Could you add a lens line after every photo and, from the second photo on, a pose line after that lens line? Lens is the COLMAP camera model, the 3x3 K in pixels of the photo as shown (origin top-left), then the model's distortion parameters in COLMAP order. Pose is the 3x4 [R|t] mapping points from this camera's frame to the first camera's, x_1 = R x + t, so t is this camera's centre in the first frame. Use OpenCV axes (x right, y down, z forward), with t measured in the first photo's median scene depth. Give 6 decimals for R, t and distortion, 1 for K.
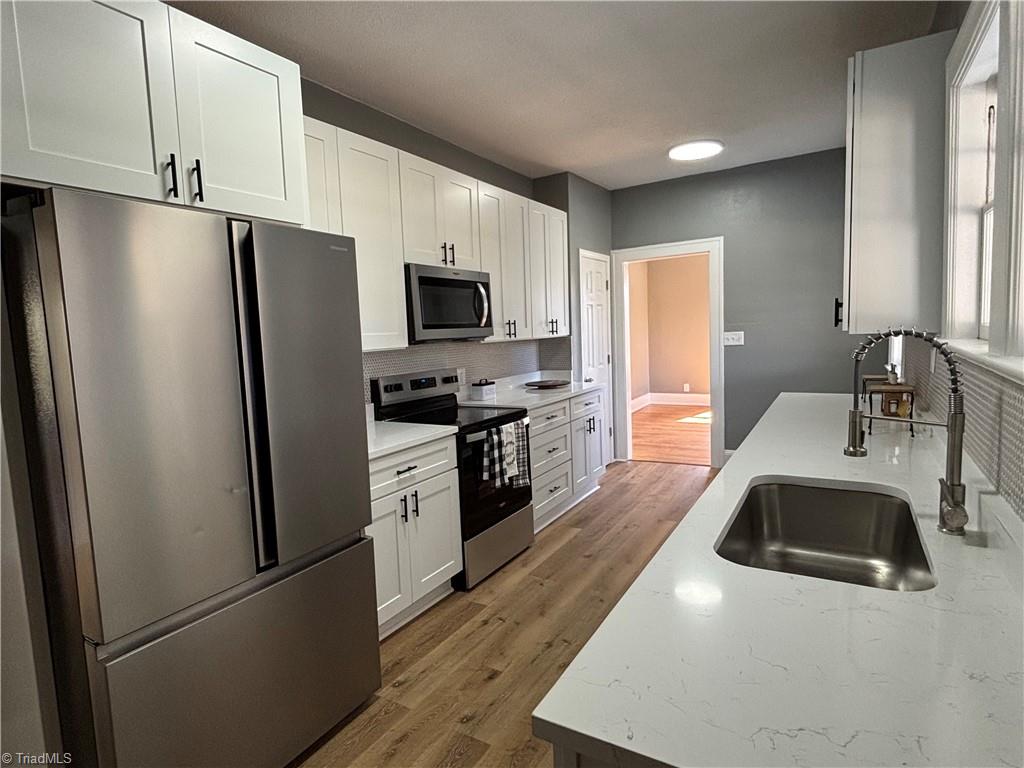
lens RADIAL K [[559.0, 0, 512.0], [0, 559.0, 384.0], [0, 0, 1]] dist [0.002198, 0.000417]
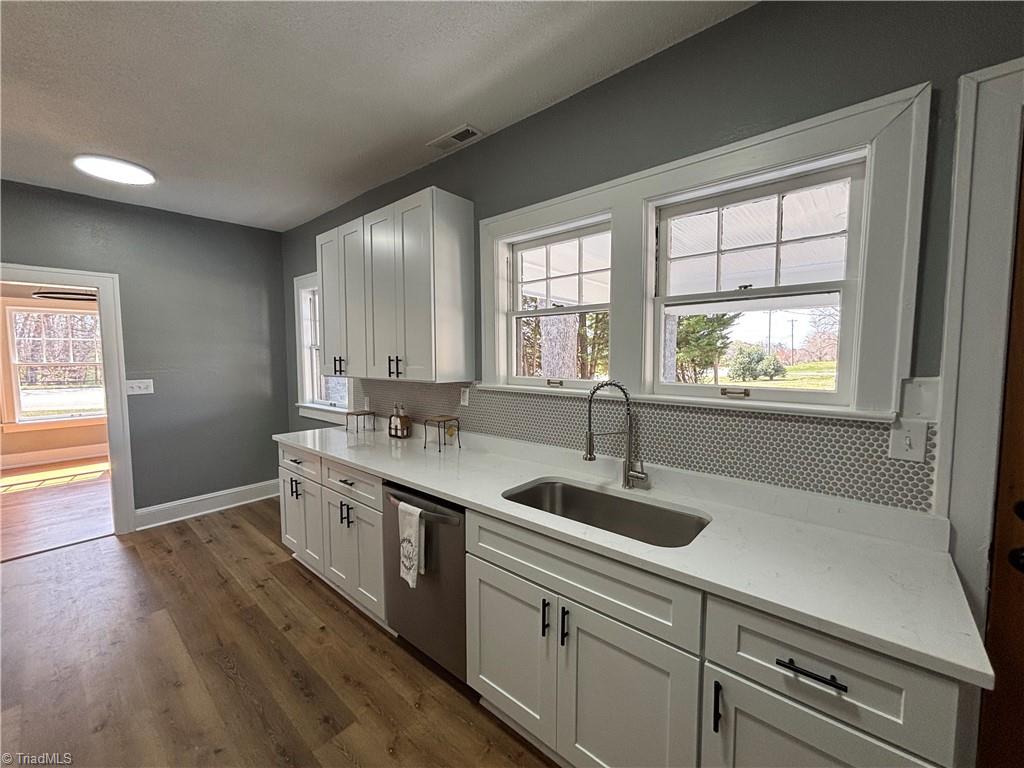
lens RADIAL K [[409.1, 0, 512.0], [0, 409.1, 384.0], [0, 0, 1]] dist [0.000563, 0.000007]
pose [[0.173476, -0.028285, 0.984432, -0.455330], [0.096281, 0.995286, 0.011630, -0.097831], [-0.980120, 0.092764, 0.175382, 0.775097]]
